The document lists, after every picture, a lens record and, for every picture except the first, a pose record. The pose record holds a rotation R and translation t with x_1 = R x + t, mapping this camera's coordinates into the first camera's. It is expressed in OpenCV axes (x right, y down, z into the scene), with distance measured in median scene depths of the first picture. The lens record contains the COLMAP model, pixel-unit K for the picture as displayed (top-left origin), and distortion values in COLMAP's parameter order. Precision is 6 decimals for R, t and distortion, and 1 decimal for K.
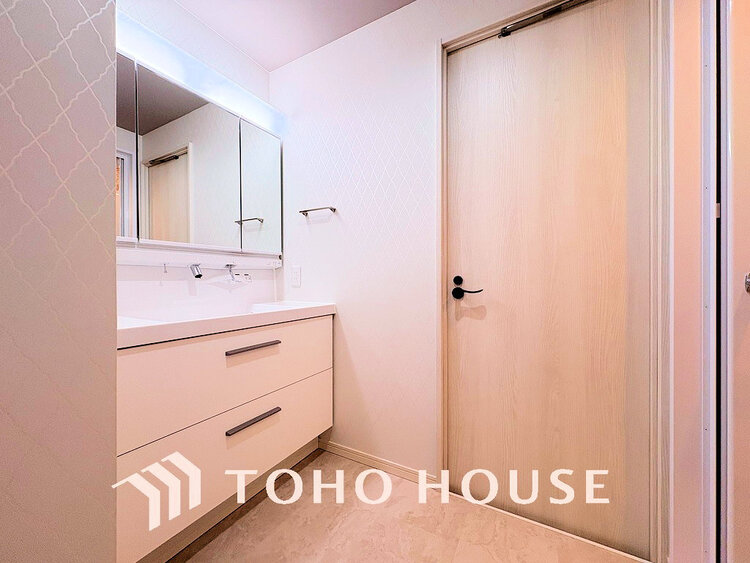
lens RADIAL K [[297.2, 0, 377.2], [0, 297.2, 280.6], [0, 0, 1]] dist [-0.000203, -0.000097]
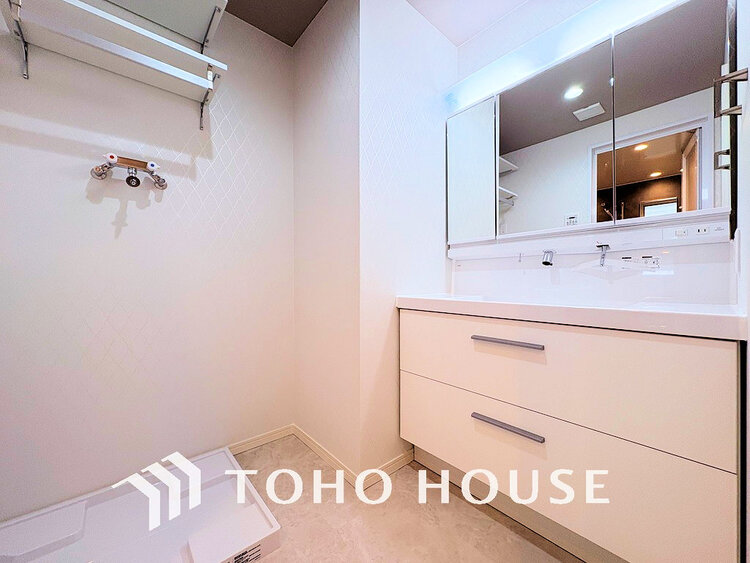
lens RADIAL K [[297.2, 0, 377.2], [0, 297.2, 280.6], [0, 0, 1]] dist [-0.000203, -0.000097]
pose [[-0.335149, 0.006375, -0.942144, 0.455110], [0.002897, 0.999979, 0.005735, 0.032039], [0.942161, -0.000807, -0.335160, 0.803287]]
